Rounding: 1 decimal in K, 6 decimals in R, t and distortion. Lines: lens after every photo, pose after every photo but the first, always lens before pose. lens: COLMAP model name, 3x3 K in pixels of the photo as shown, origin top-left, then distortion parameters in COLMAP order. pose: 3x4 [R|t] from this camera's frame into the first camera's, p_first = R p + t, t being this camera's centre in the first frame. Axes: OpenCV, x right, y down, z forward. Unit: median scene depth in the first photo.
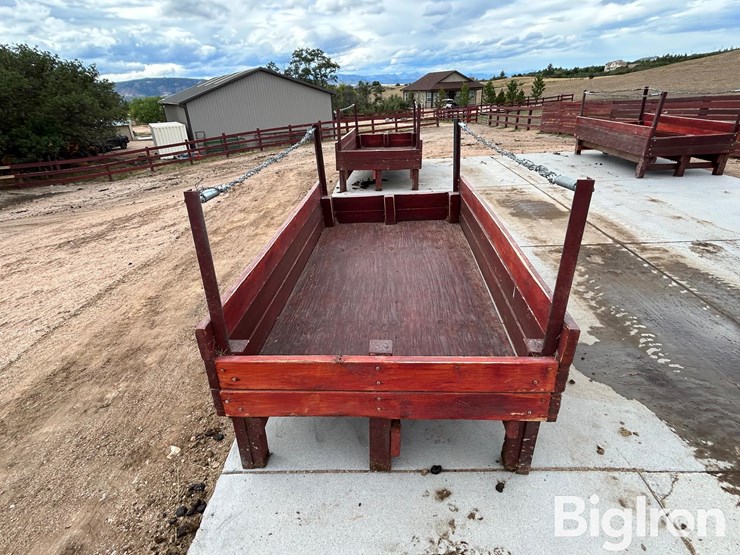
lens RADIAL K [[400.5, 0, 369.6], [0, 400.5, 278.2], [0, 0, 1]] dist [-0.012150, 0.008939]
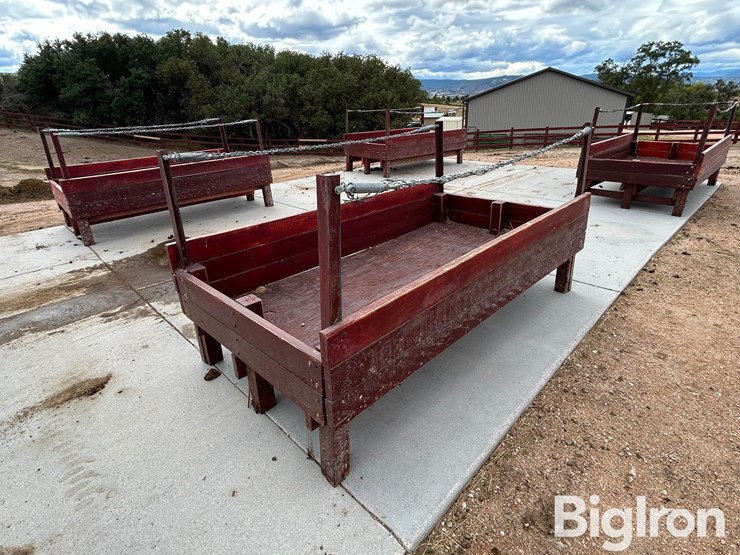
lens RADIAL K [[400.5, 0, 370.0], [0, 400.5, 277.0], [0, 0, 1]] dist [-0.012150, 0.008939]
pose [[0.728423, 0.302612, -0.614675, 0.950605], [-0.301067, 0.947286, 0.109580, -0.049099], [0.615433, 0.105238, 0.781132, 0.029710]]
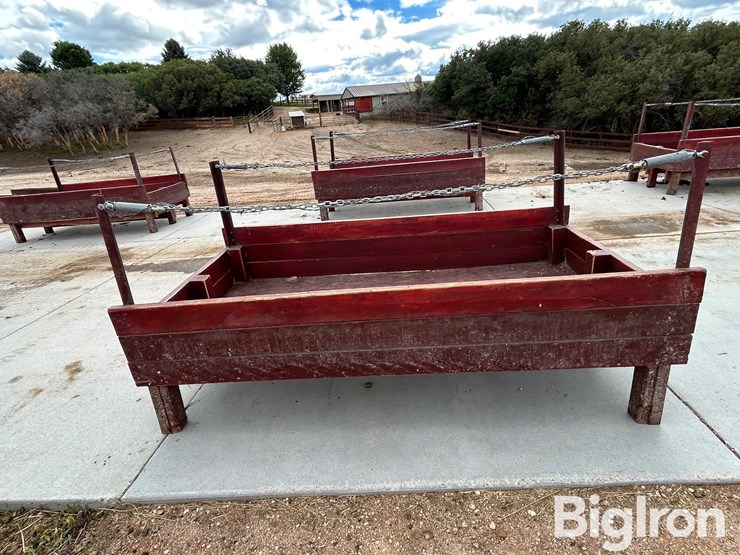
lens RADIAL K [[400.5, 0, 370.2], [0, 400.5, 275.4], [0, 0, 1]] dist [-0.012150, 0.008939]
pose [[-0.029757, 0.418509, -0.907725, 1.057291], [-0.354058, 0.844835, 0.401120, -0.189951], [0.934750, 0.333324, 0.123037, 0.310298]]
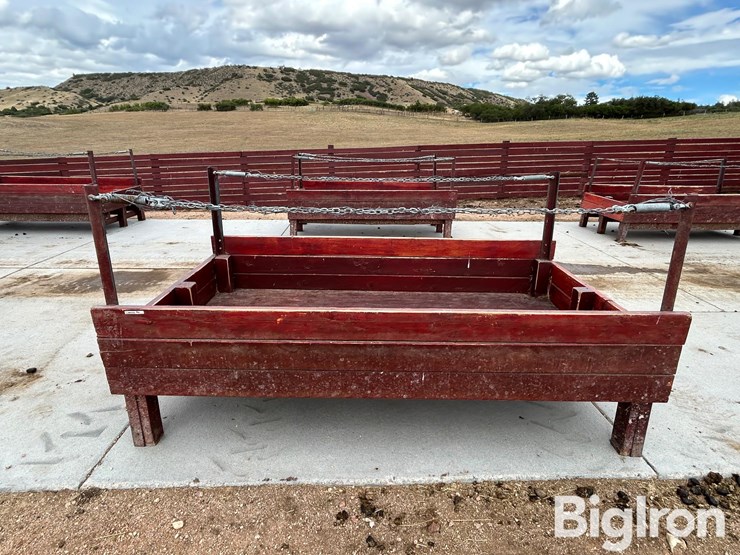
lens RADIAL K [[400.5, 0, 370.0], [0, 400.5, 278.0], [0, 0, 1]] dist [-0.012150, 0.008939]
pose [[-0.063467, -0.277974, 0.958490, -0.334353], [0.425034, 0.861439, 0.277972, -0.155441], [-0.902950, 0.425032, 0.063476, 0.398450]]
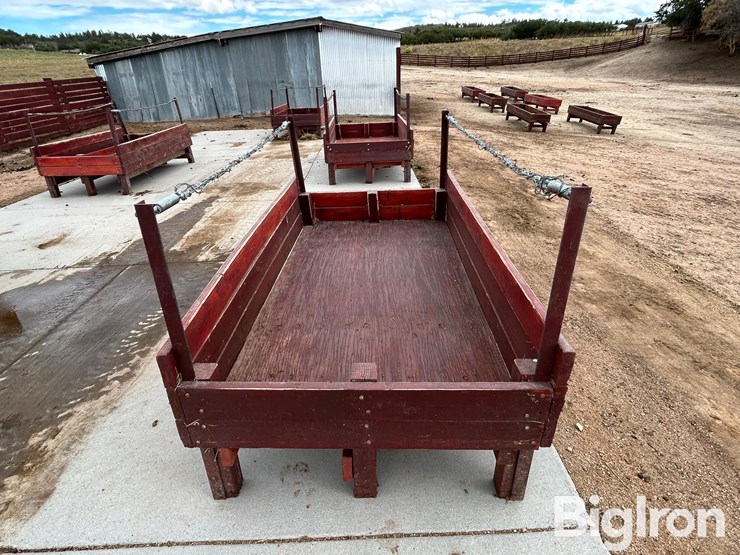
lens RADIAL K [[400.5, 0, 370.7], [0, 400.5, 278.0], [0, 0, 1]] dist [-0.012150, 0.008939]
pose [[-0.995080, 0.098943, 0.005191, 0.018027], [0.063317, 0.594735, 0.801425, -0.328107], [0.076208, 0.797810, -0.598073, 0.669740]]
